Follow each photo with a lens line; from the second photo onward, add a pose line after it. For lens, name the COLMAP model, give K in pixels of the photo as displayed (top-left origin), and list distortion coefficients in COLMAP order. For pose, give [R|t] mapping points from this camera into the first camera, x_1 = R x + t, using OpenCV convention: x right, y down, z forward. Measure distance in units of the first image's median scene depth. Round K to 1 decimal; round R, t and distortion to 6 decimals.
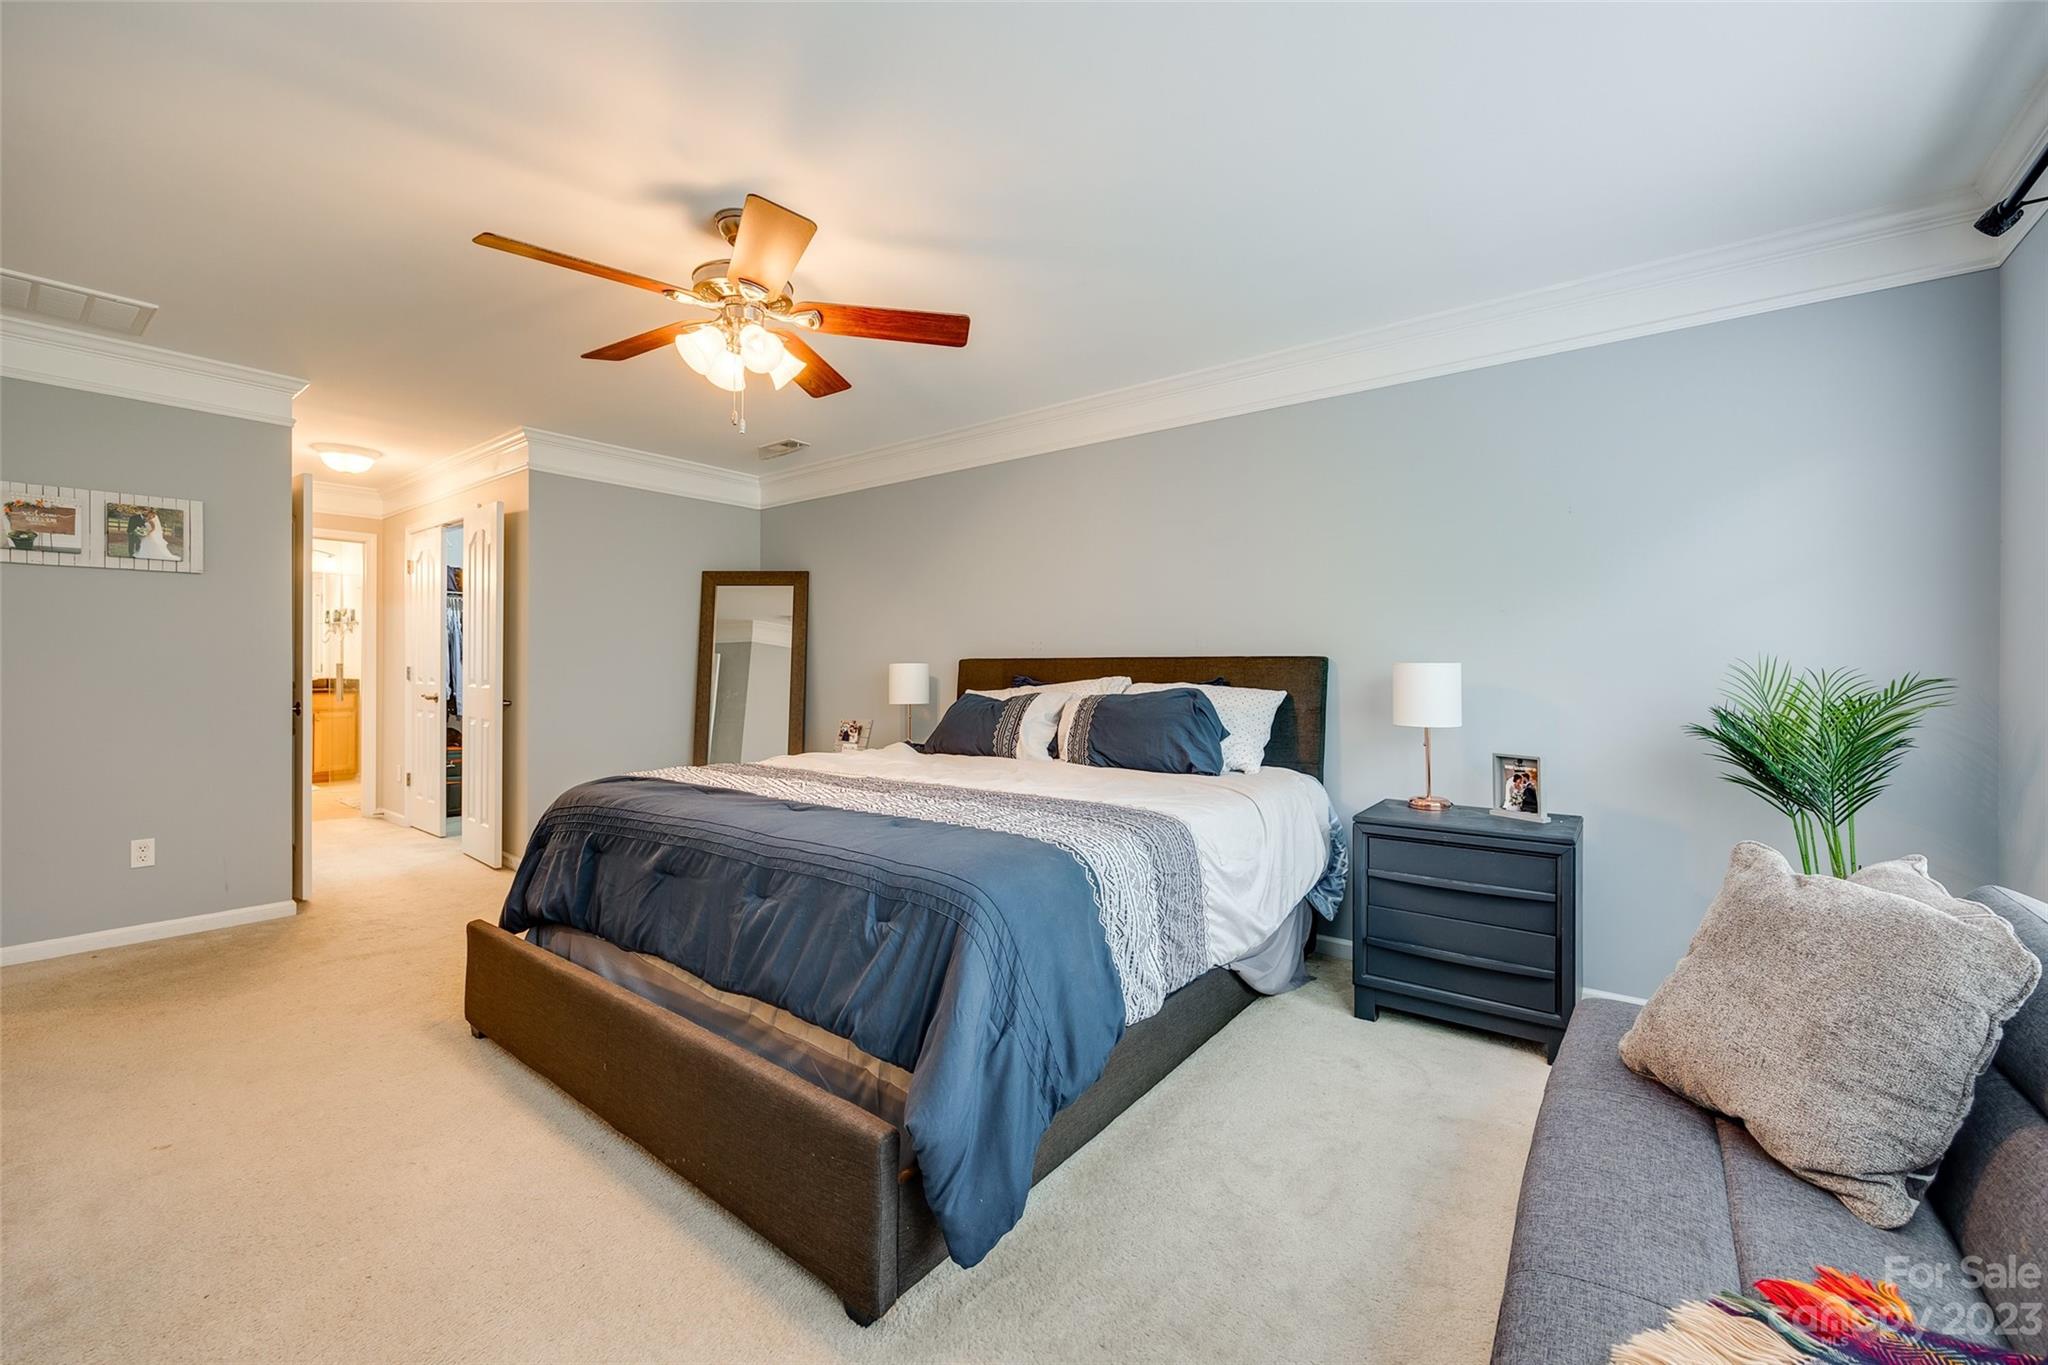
lens RADIAL K [[824.7, 0, 1022.1], [0, 824.7, 679.3], [0, 0, 1]] dist [-0.001972, -0.000168]
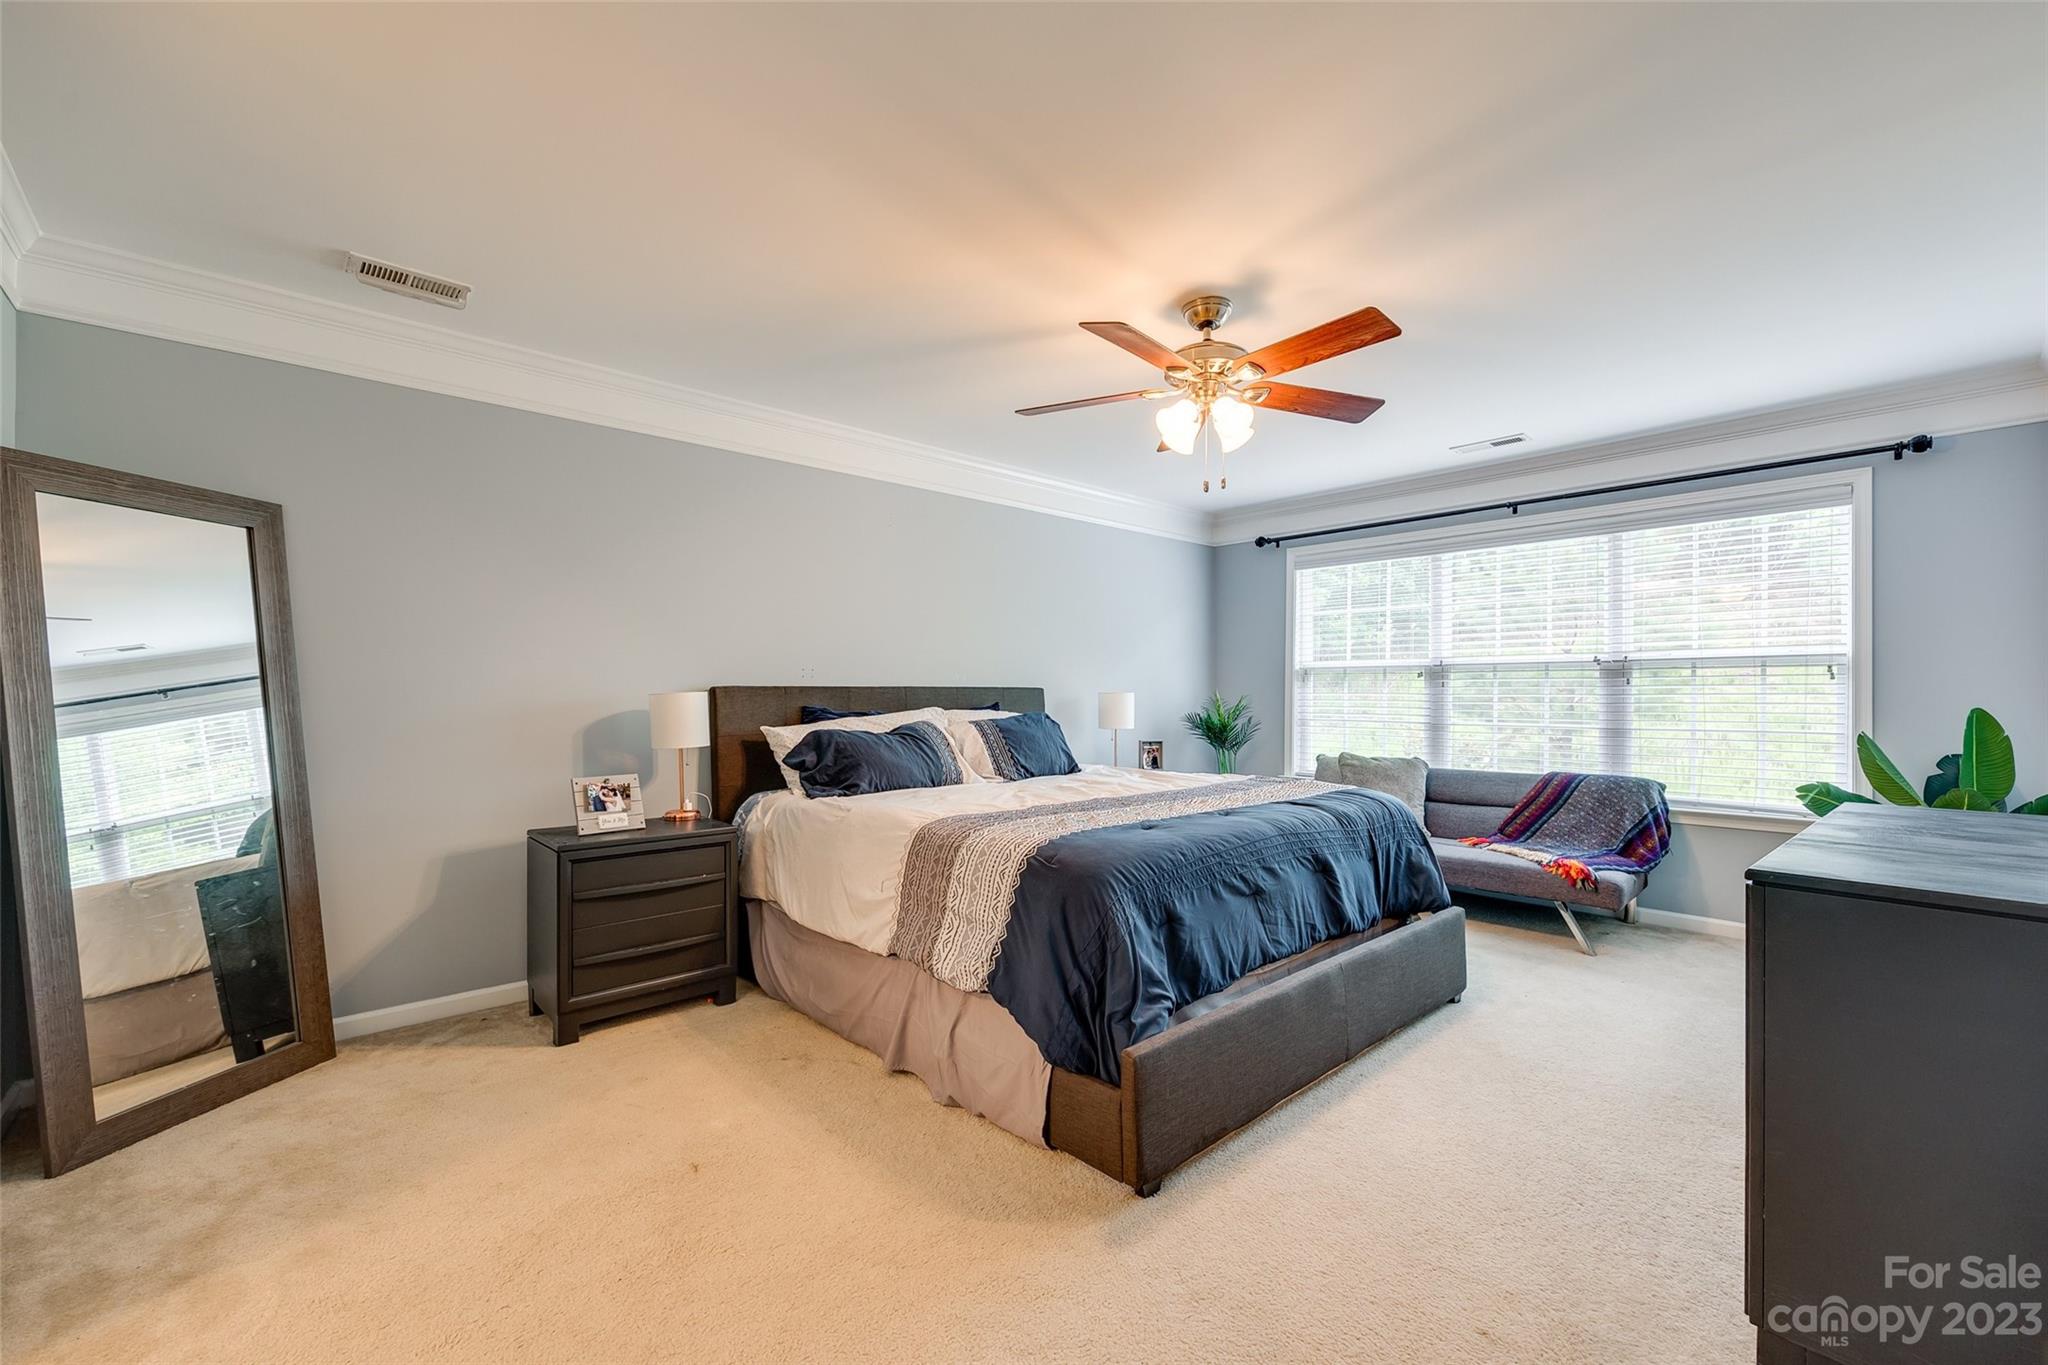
lens RADIAL K [[824.7, 0, 1022.1], [0, 824.7, 679.3], [0, 0, 1]] dist [-0.001972, -0.000168]
pose [[0.191379, 0.004007, 0.981508, -0.644186], [-0.000169, 0.999992, -0.004050, -0.020864], [-0.981516, 0.000610, 0.191378, 0.437352]]
